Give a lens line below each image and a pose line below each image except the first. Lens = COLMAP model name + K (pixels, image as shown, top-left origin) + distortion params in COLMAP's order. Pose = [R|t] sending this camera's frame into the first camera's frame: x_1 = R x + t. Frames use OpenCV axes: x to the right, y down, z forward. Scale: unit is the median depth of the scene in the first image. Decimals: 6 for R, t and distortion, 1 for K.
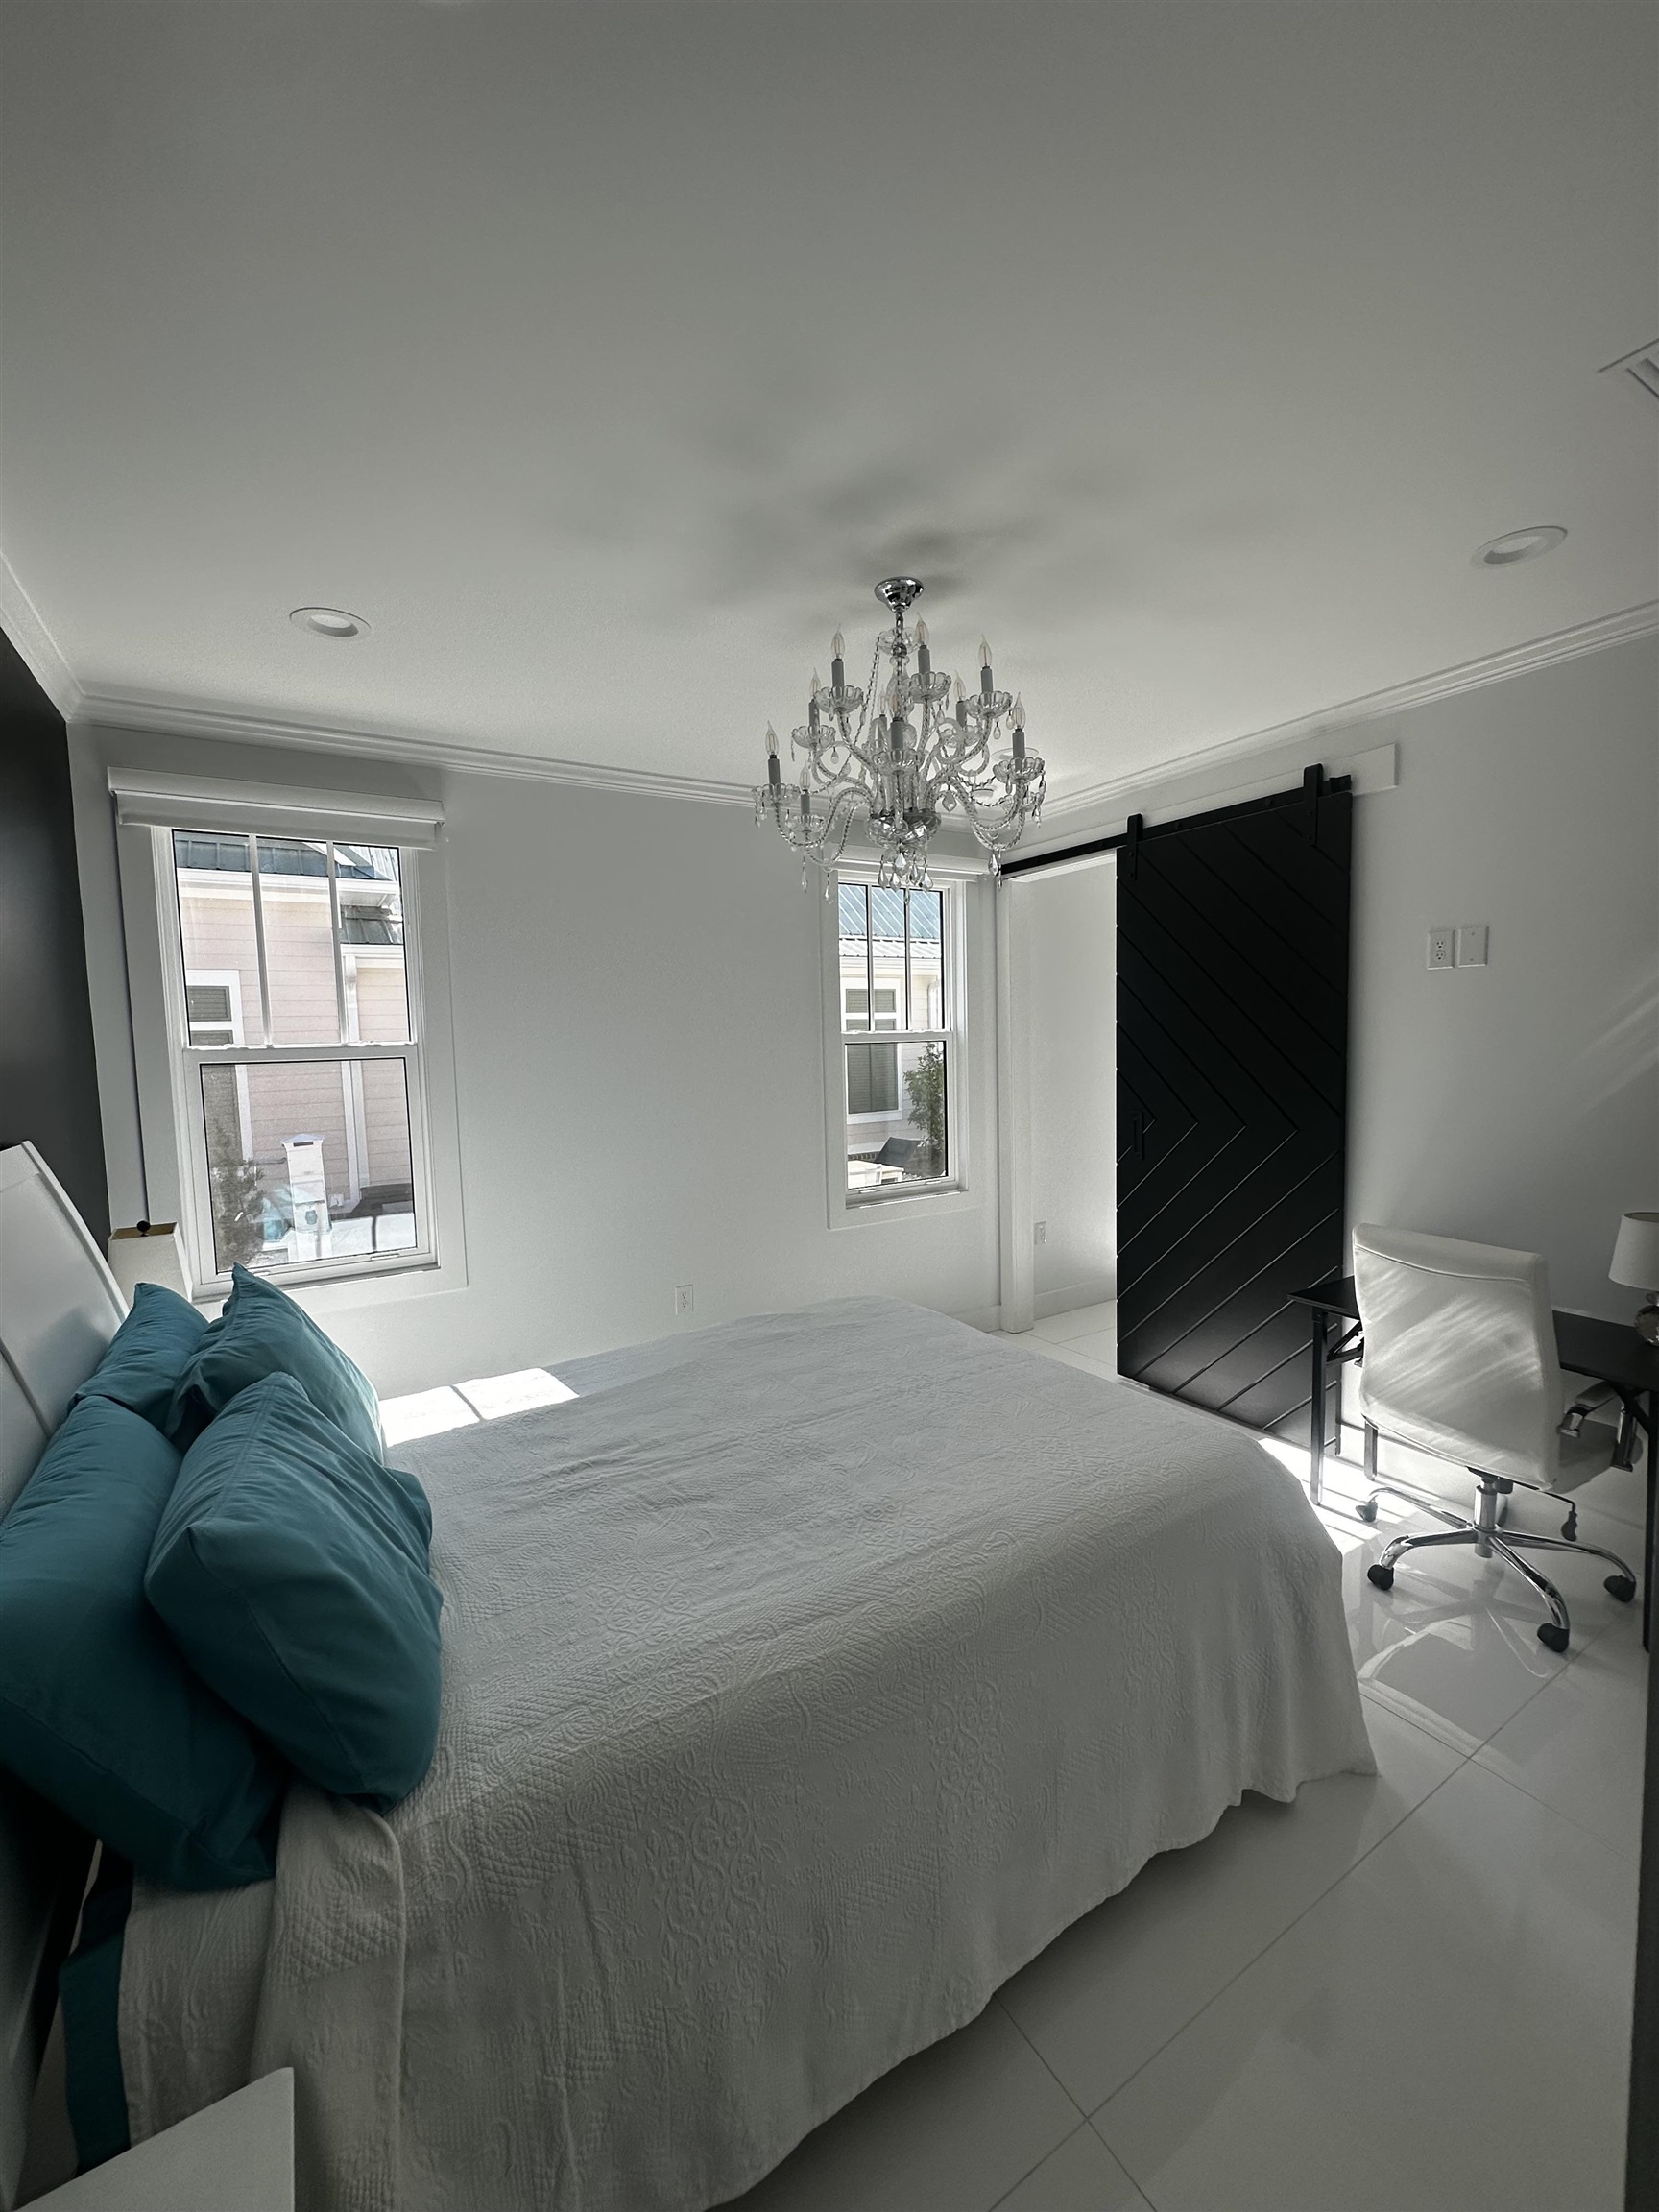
lens RADIAL K [[889.0, 0, 834.7], [0, 889.0, 1096.4], [0, 0, 1]] dist [-0.003627, 0.000775]
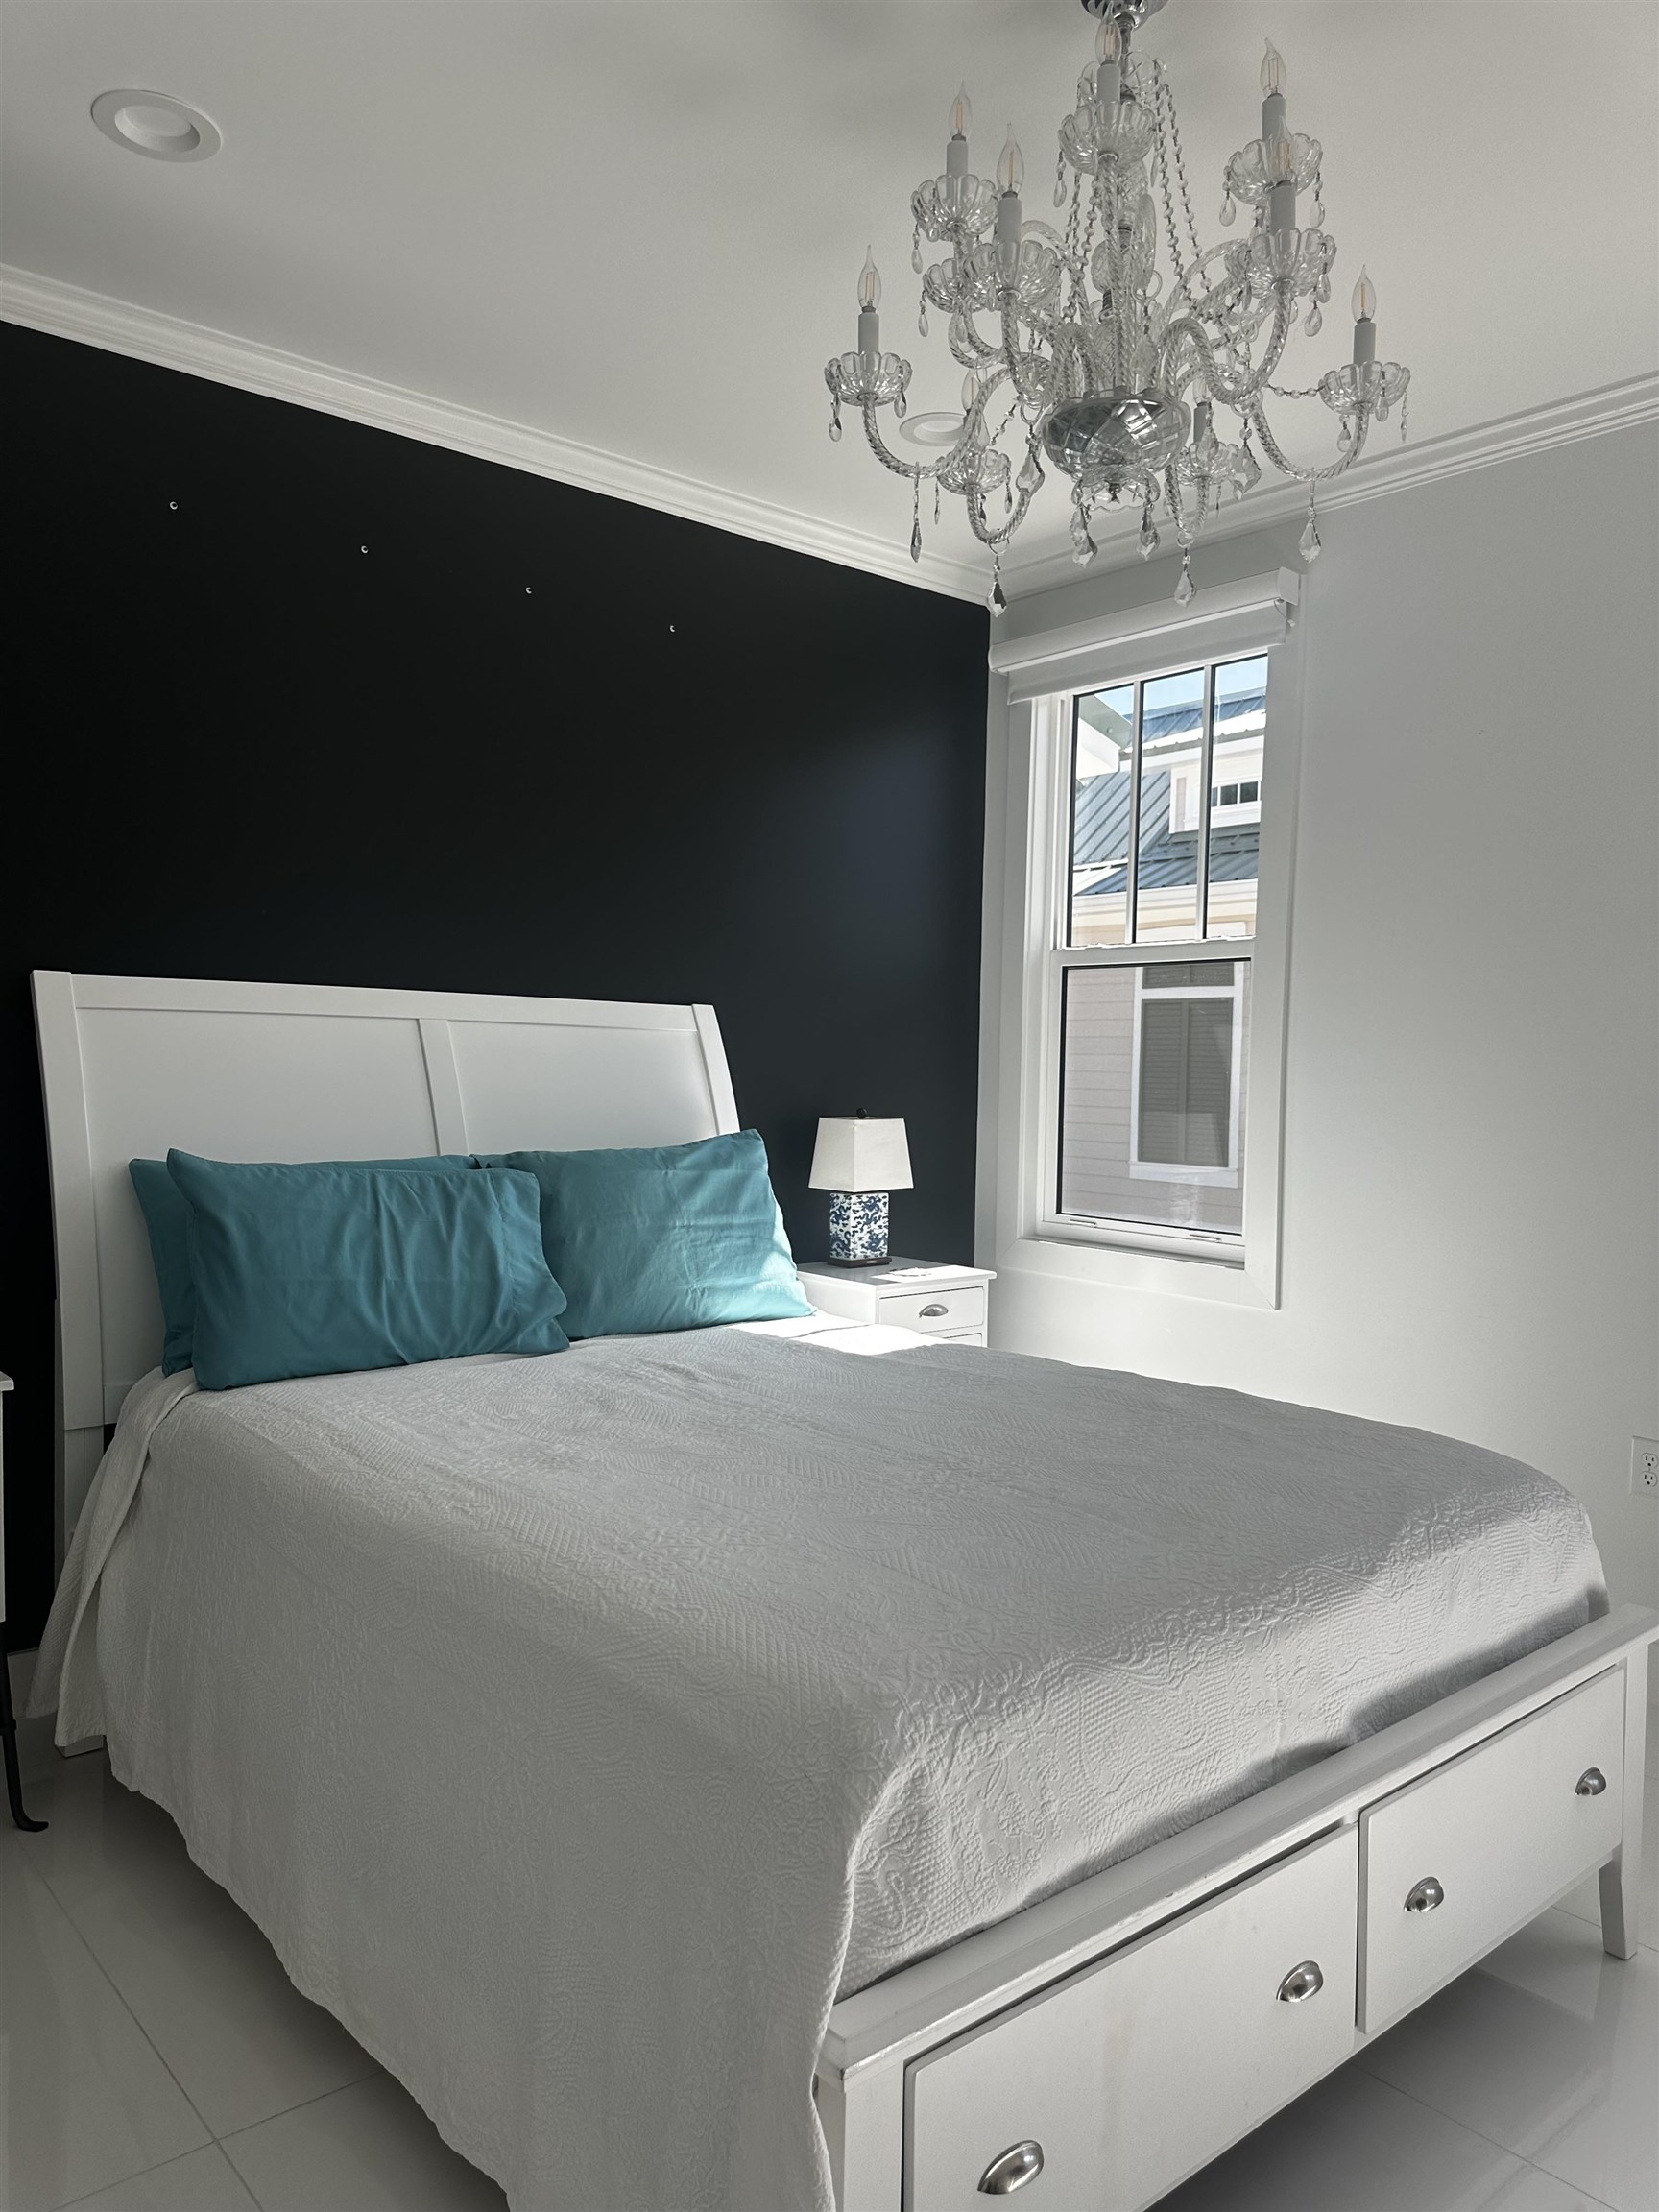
lens RADIAL K [[1565.9, 0, 823.2], [0, 1565.9, 1115.9], [0, 0, 1]] dist [0.056186, -0.076630]
pose [[0.149316, 0.057420, -0.987121, 0.821386], [-0.082160, 0.995581, 0.045484, 0.060388], [0.985370, 0.074310, 0.153373, 0.598668]]
